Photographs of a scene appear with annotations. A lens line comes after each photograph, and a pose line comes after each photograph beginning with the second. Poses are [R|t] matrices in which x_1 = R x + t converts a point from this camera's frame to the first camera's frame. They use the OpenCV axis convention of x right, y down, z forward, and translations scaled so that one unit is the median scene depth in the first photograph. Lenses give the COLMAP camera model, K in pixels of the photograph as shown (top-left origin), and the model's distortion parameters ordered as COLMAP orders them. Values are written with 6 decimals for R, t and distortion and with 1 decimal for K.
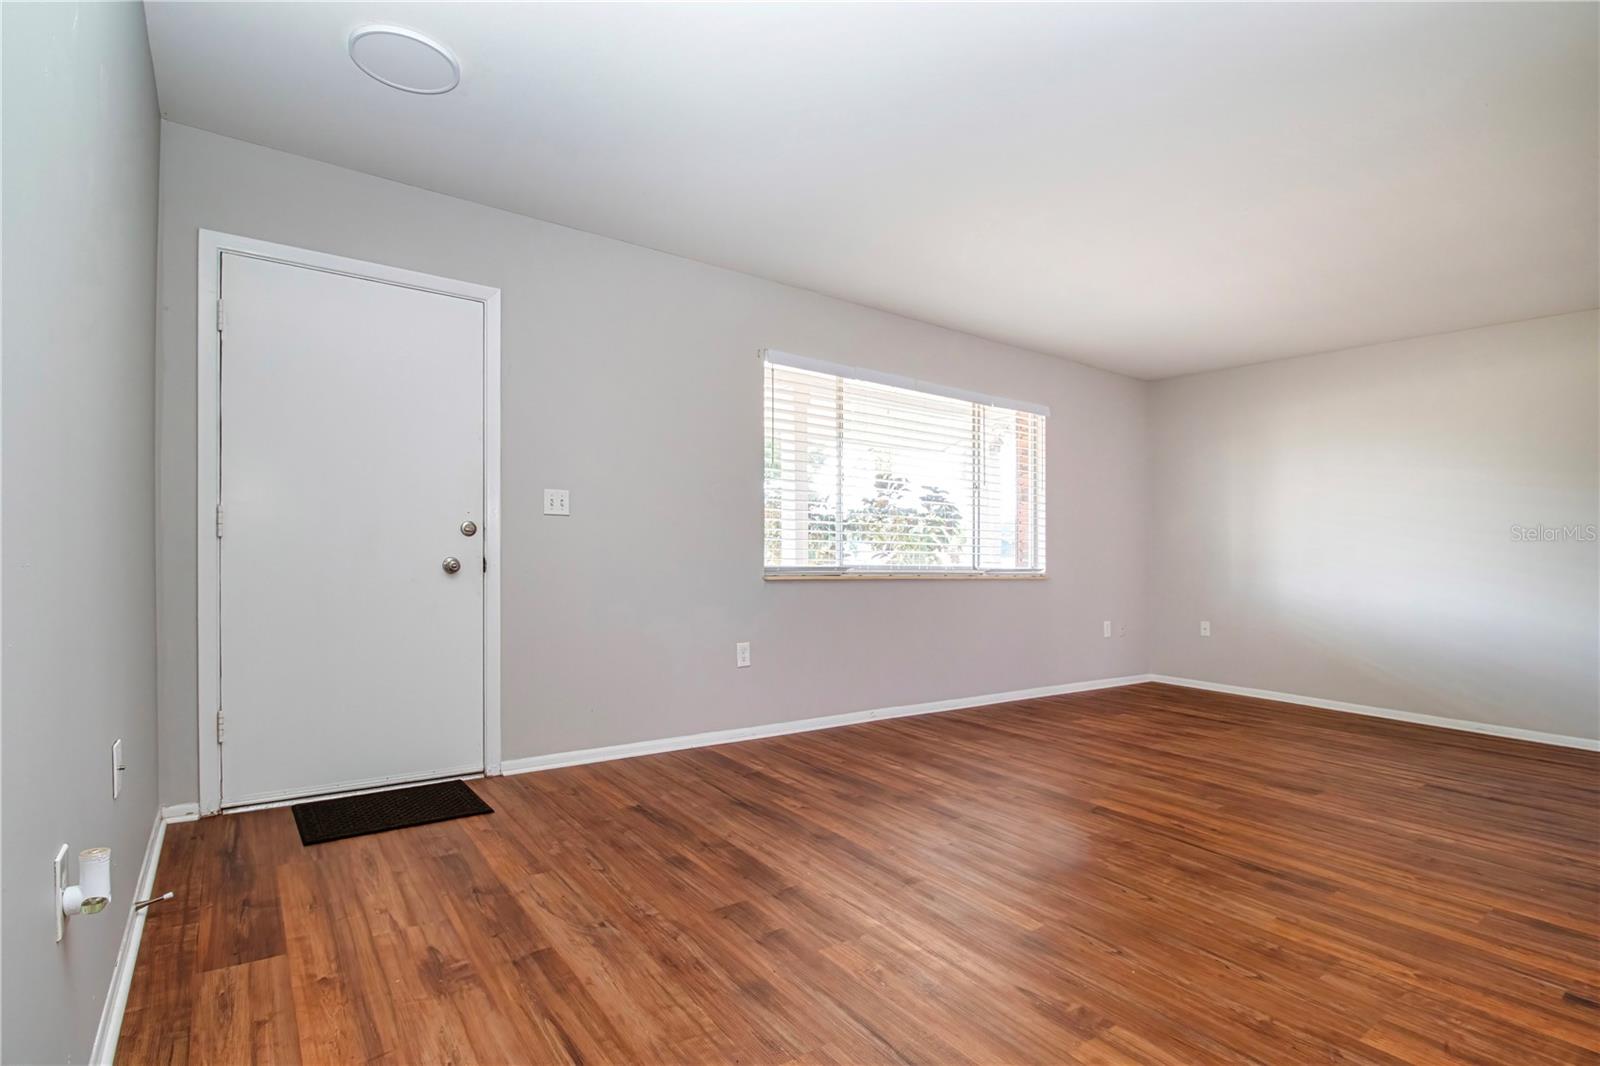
lens RADIAL K [[748.4, 0, 800.0], [0, 748.4, 533.0], [0, 0, 1]] dist [-0.000883, -0.012055]
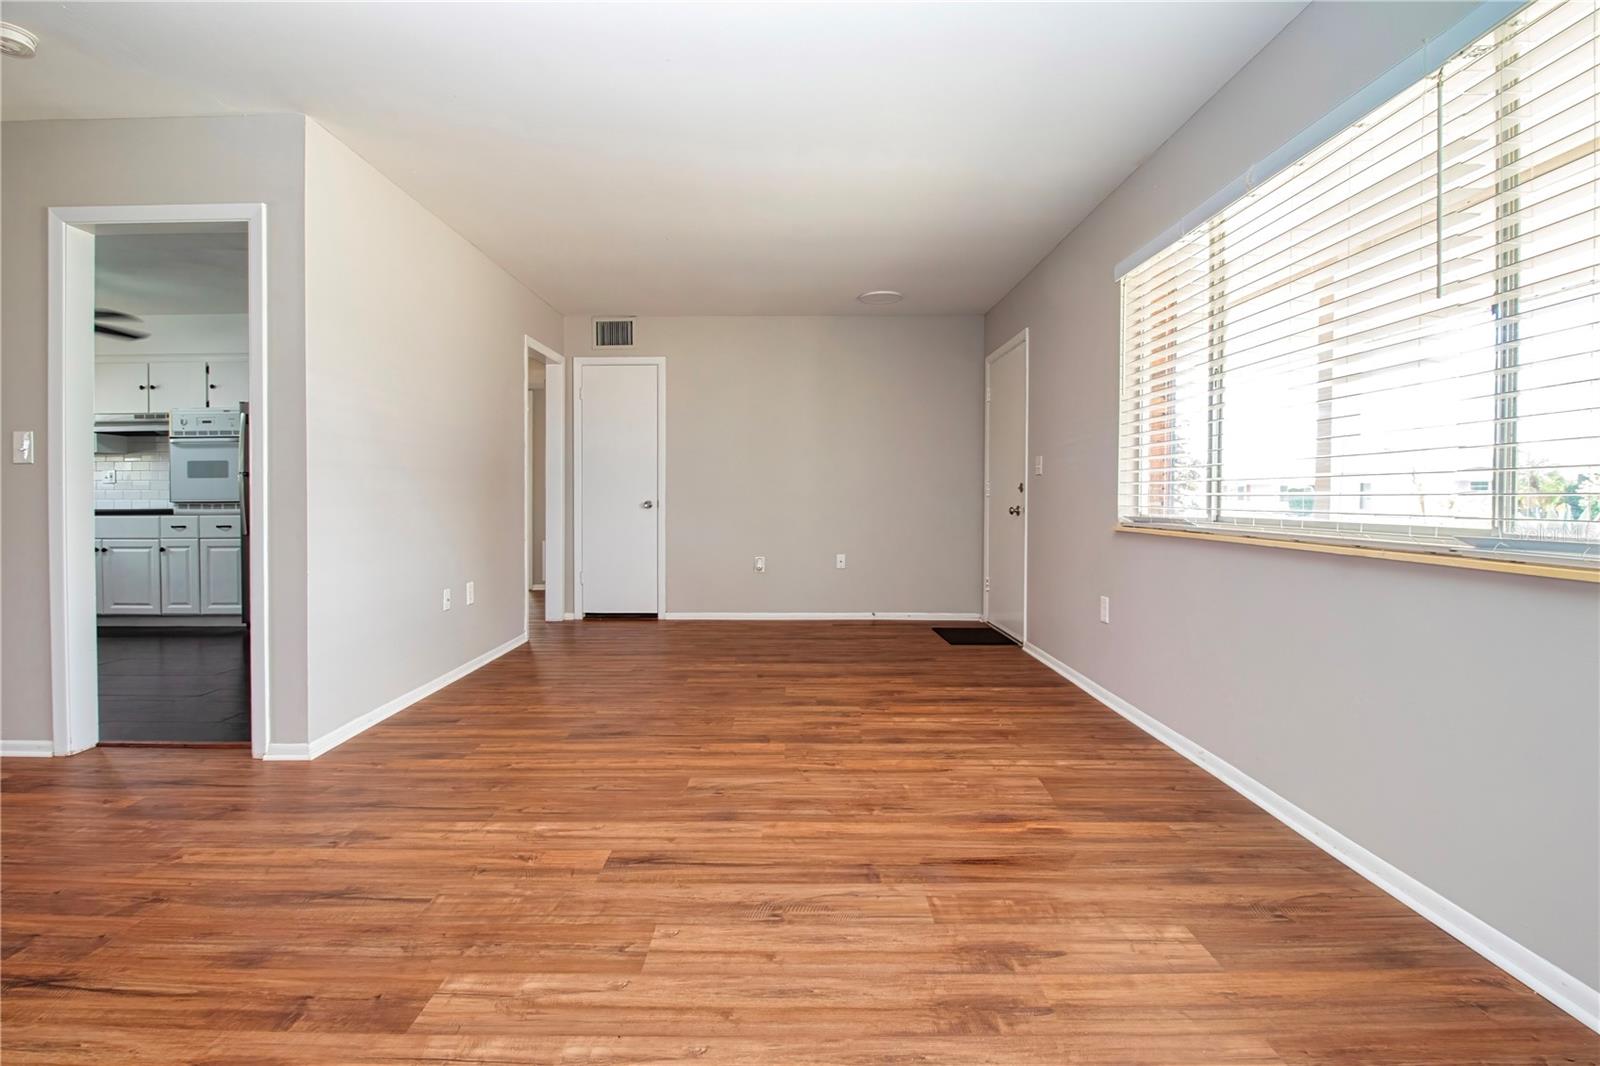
lens RADIAL K [[796.6, 0, 767.5], [0, 796.6, 497.9], [0, 0, 1]] dist [-0.000292, -0.011415]
pose [[-0.618364, -0.025169, -0.785489, 1.080177], [-0.001150, 0.999515, -0.031122, 0.061586], [0.785891, -0.018341, -0.618093, 1.437588]]
